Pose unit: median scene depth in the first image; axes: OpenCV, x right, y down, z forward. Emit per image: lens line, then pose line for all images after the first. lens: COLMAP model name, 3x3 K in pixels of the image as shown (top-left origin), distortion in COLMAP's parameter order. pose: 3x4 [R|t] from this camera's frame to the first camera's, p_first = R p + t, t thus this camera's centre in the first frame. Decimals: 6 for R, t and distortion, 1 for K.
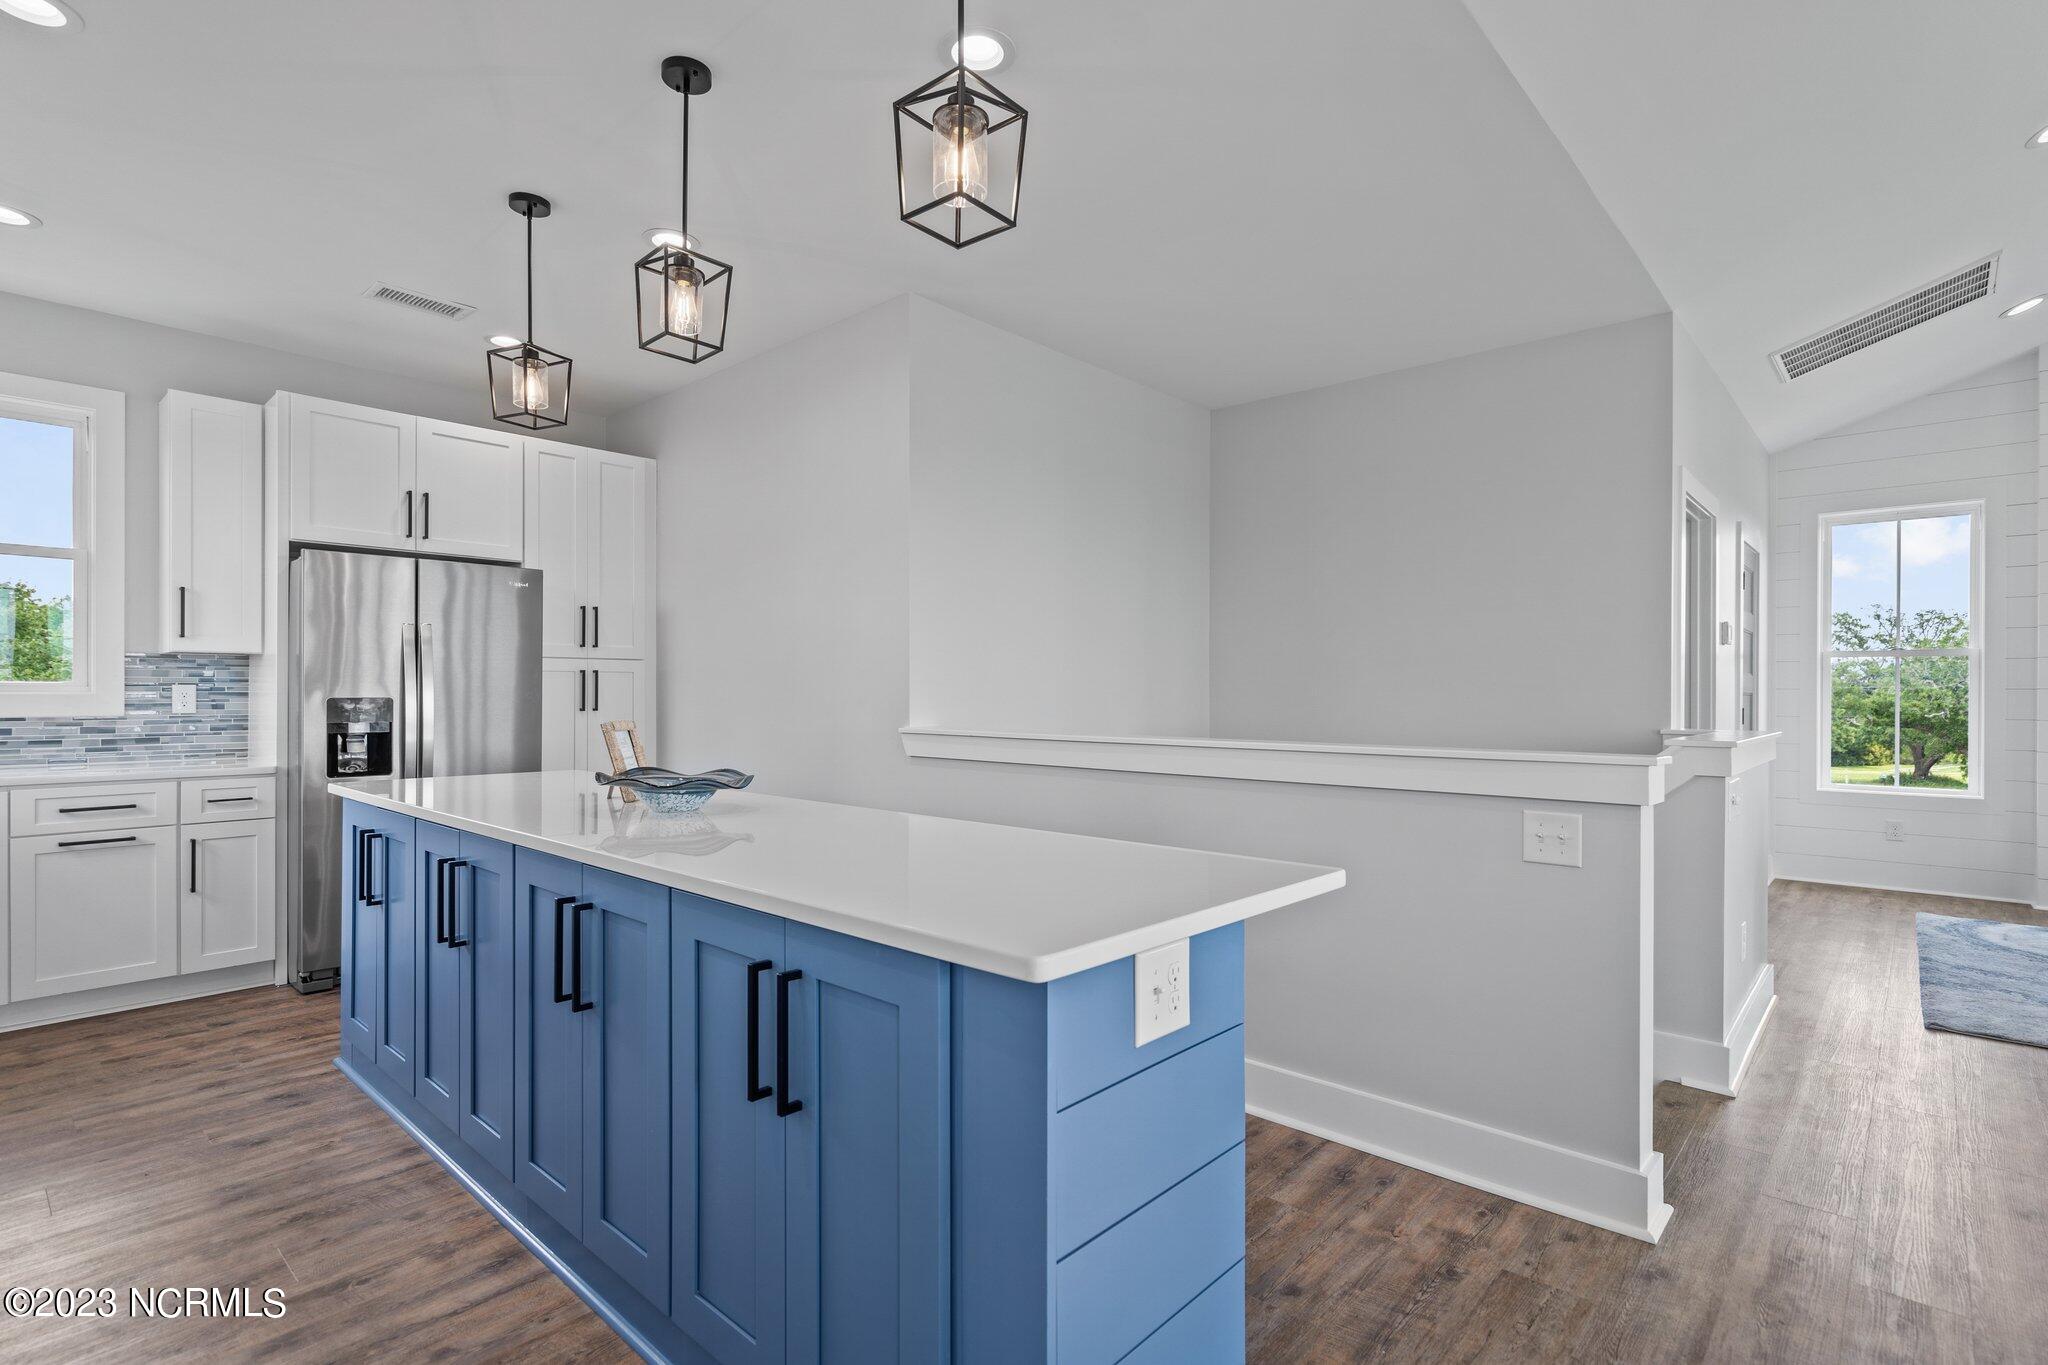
lens RADIAL K [[988.2, 0, 1025.7], [0, 988.2, 693.9], [0, 0, 1]] dist [0.001403, -0.000113]
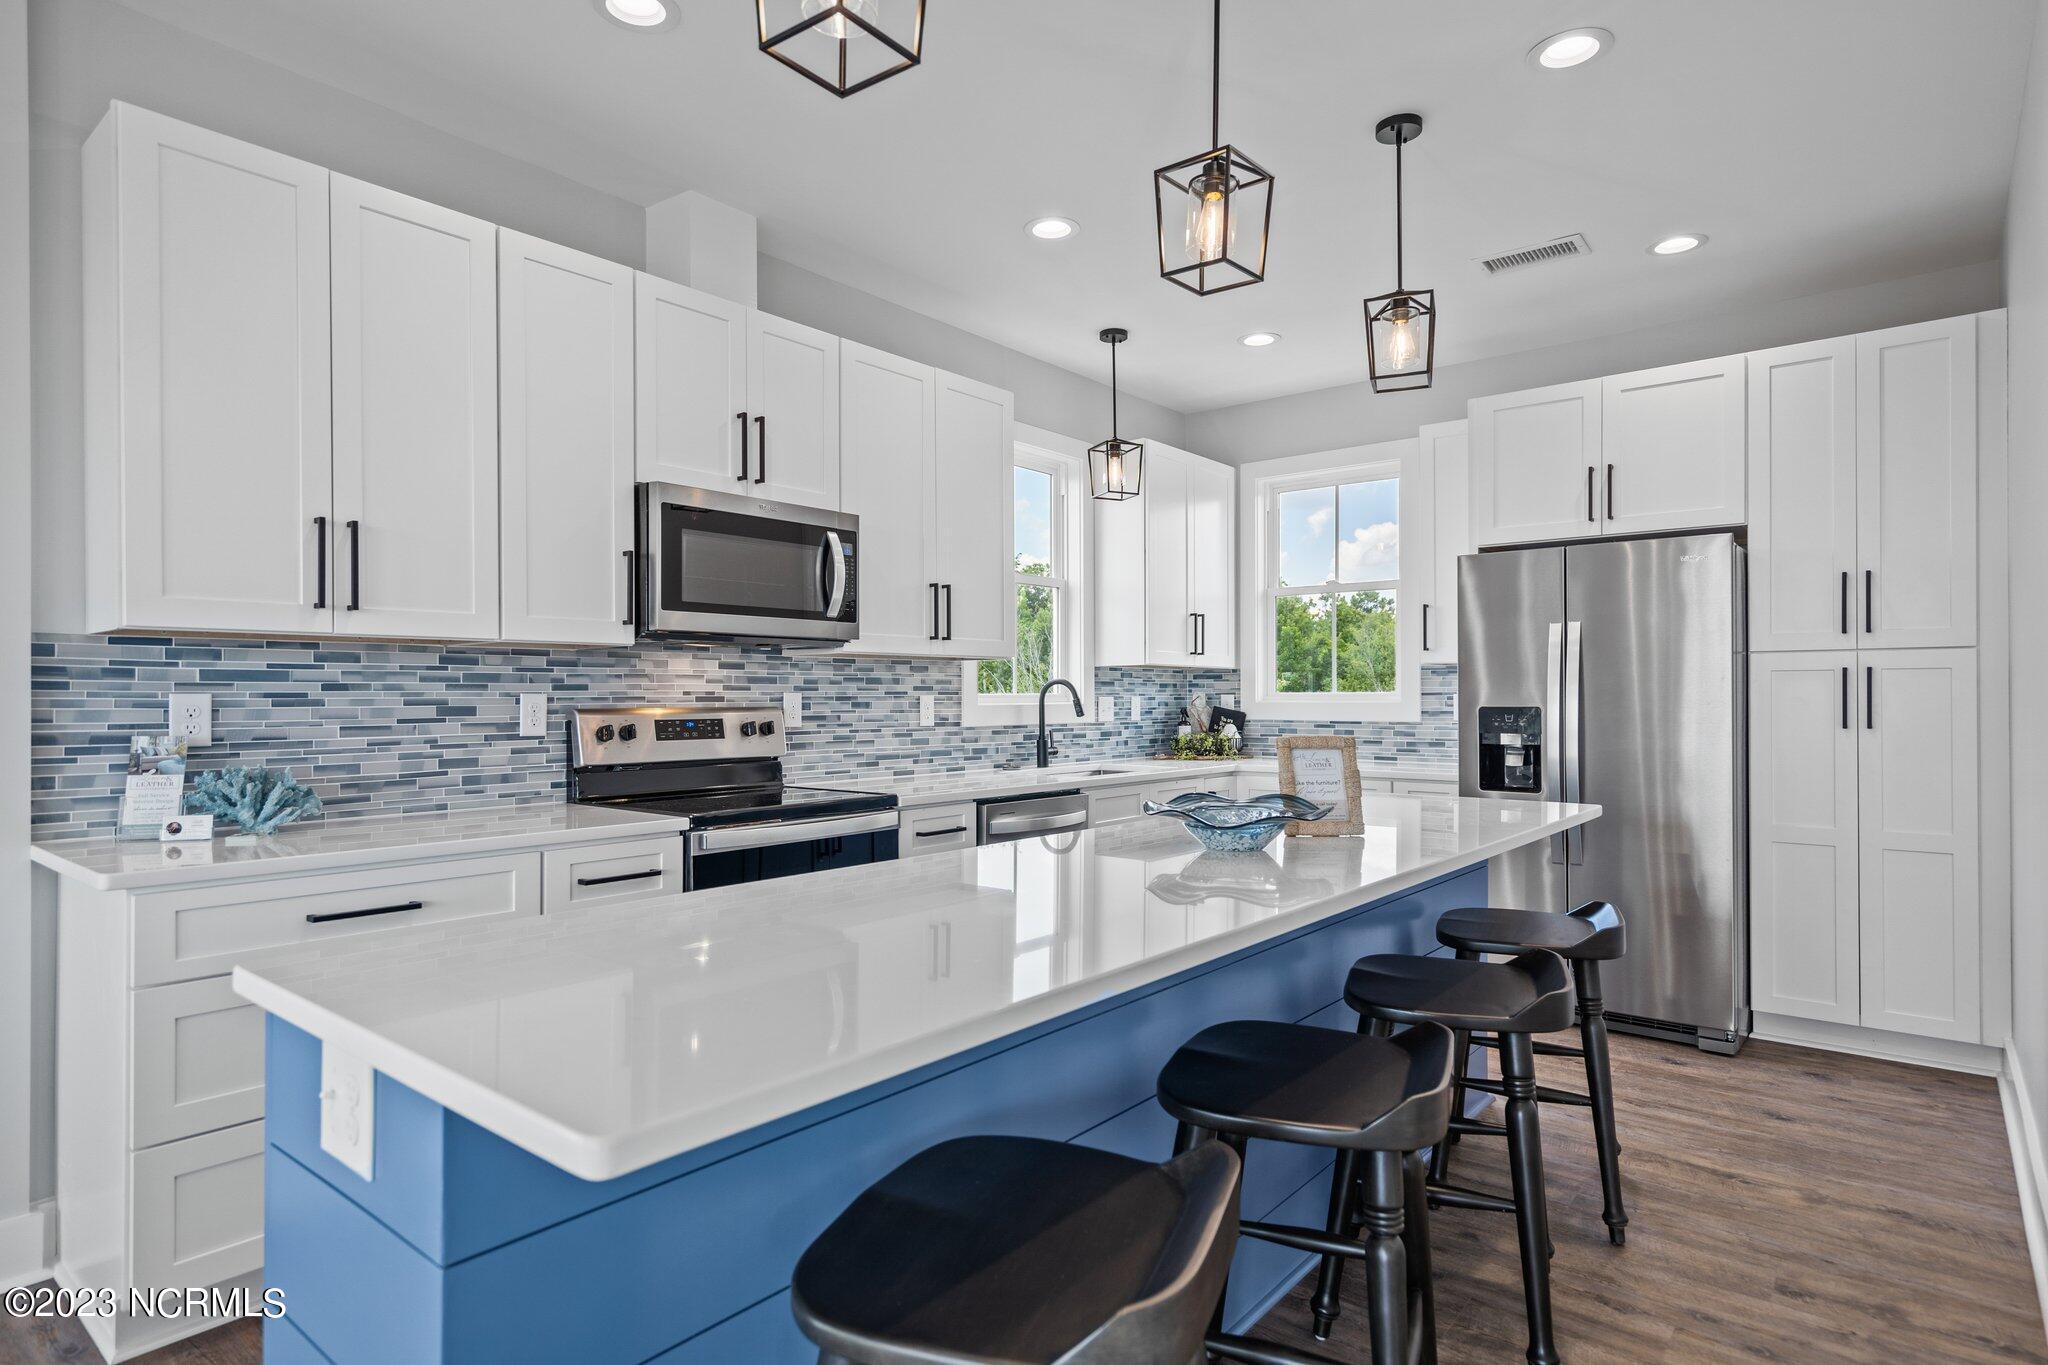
lens RADIAL K [[1103.1, 0, 1017.2], [0, 1103.1, 692.7], [0, 0, 1]] dist [0.004747, 0.001319]
pose [[0.051585, -0.006962, -0.998644, 0.338936], [0.000144, 0.999976, -0.006963, -0.002397], [0.998669, 0.000215, 0.051585, 0.492439]]
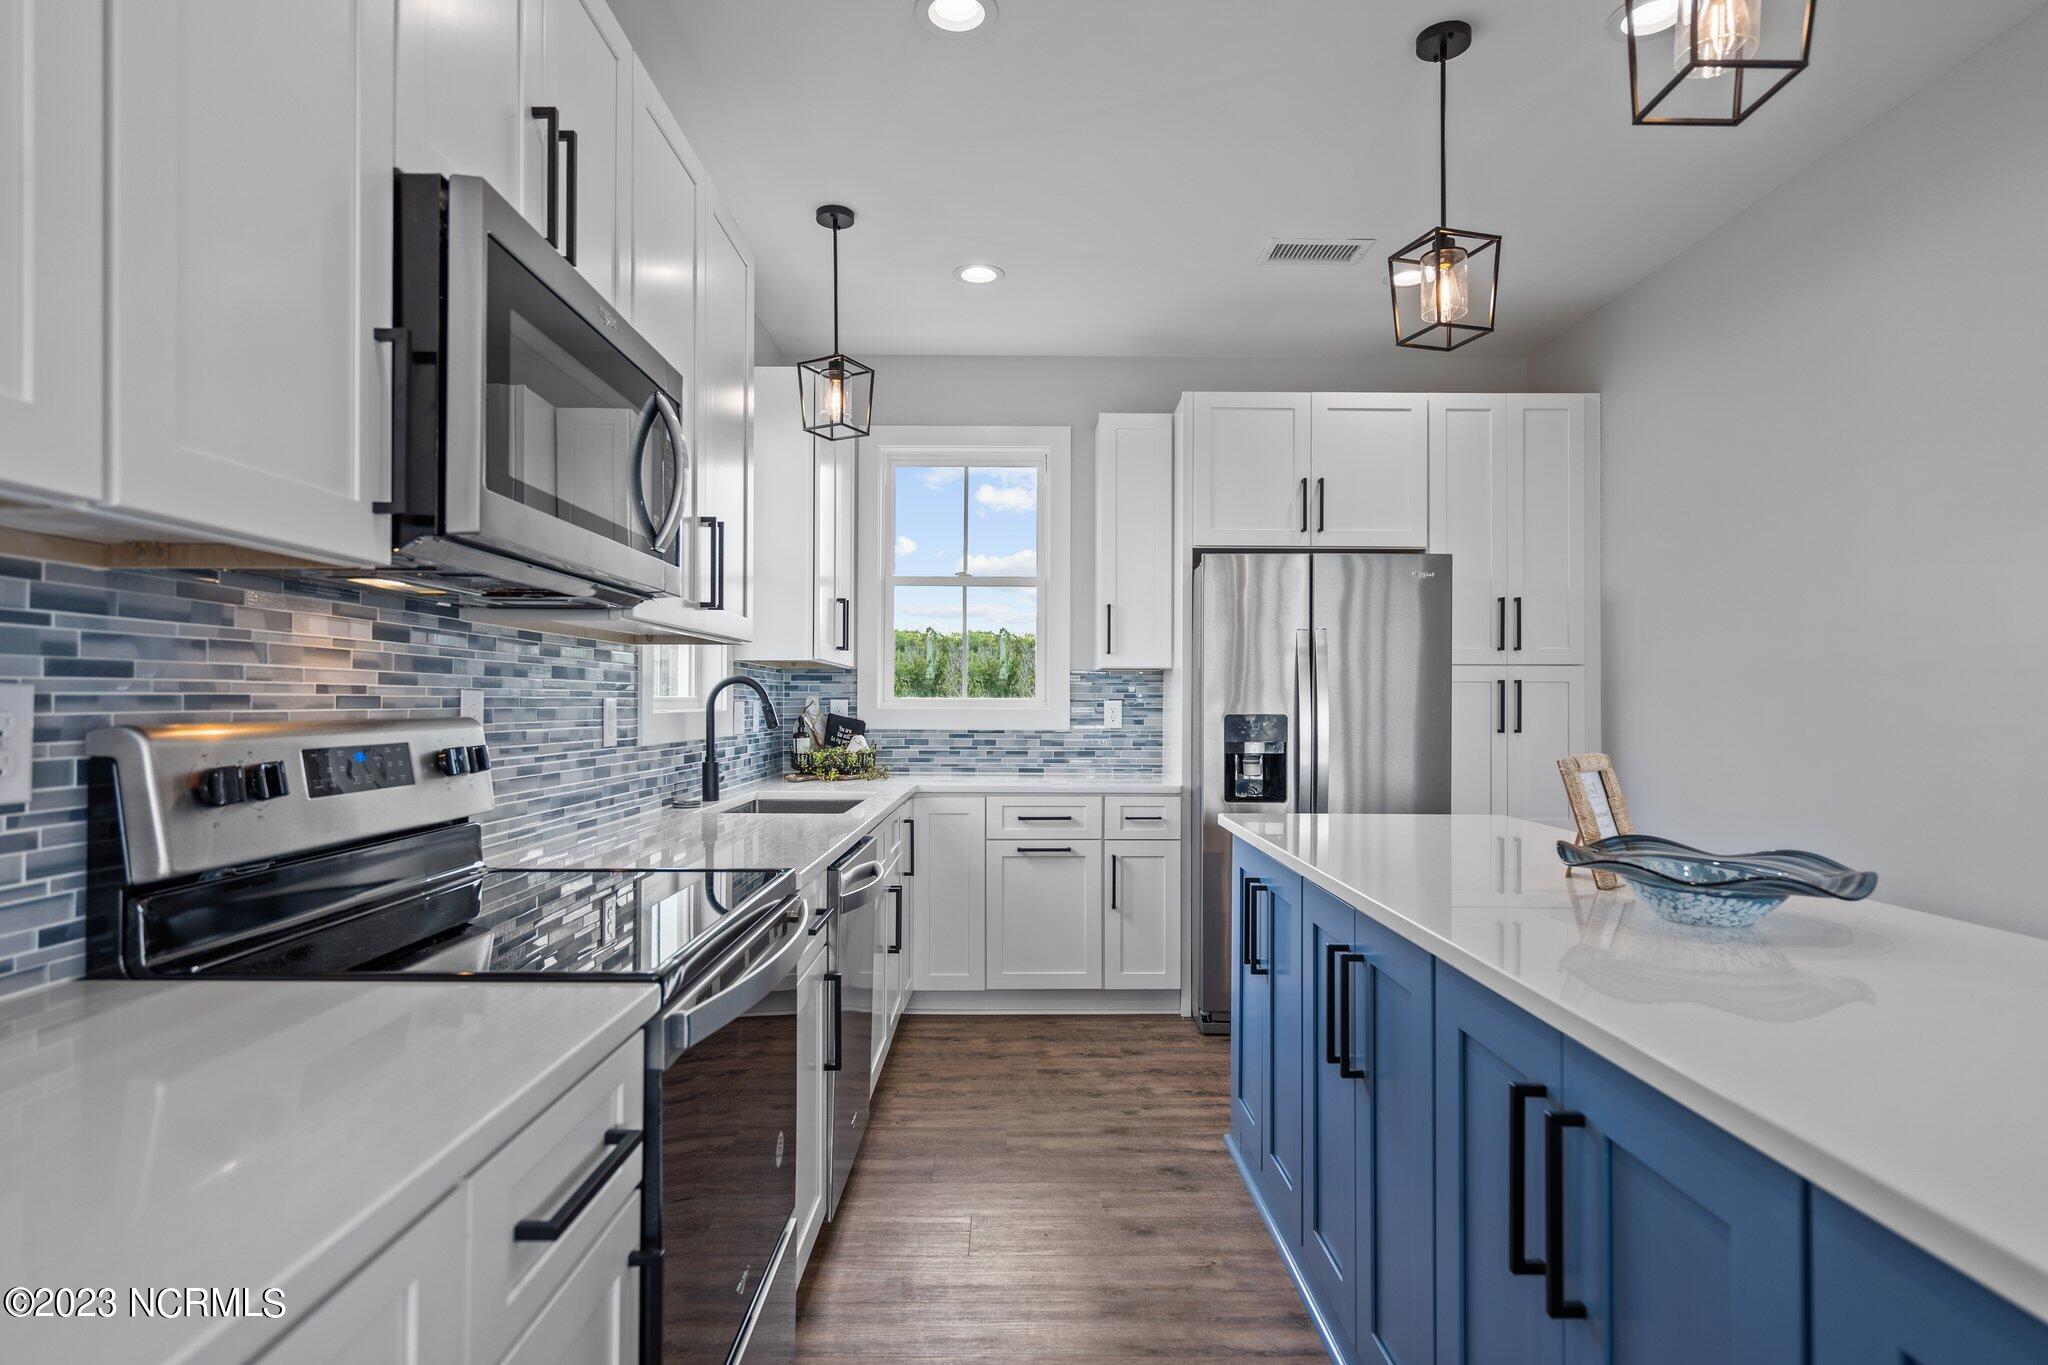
lens RADIAL K [[1069.1, 0, 1018.0], [0, 1069.1, 695.1], [0, 0, 1]] dist [0.005230, 0.001280]
pose [[0.676432, -0.006831, -0.736473, -0.106332], [-0.002584, 0.999929, -0.011648, -0.001817], [0.736500, 0.009782, 0.676366, 0.188493]]
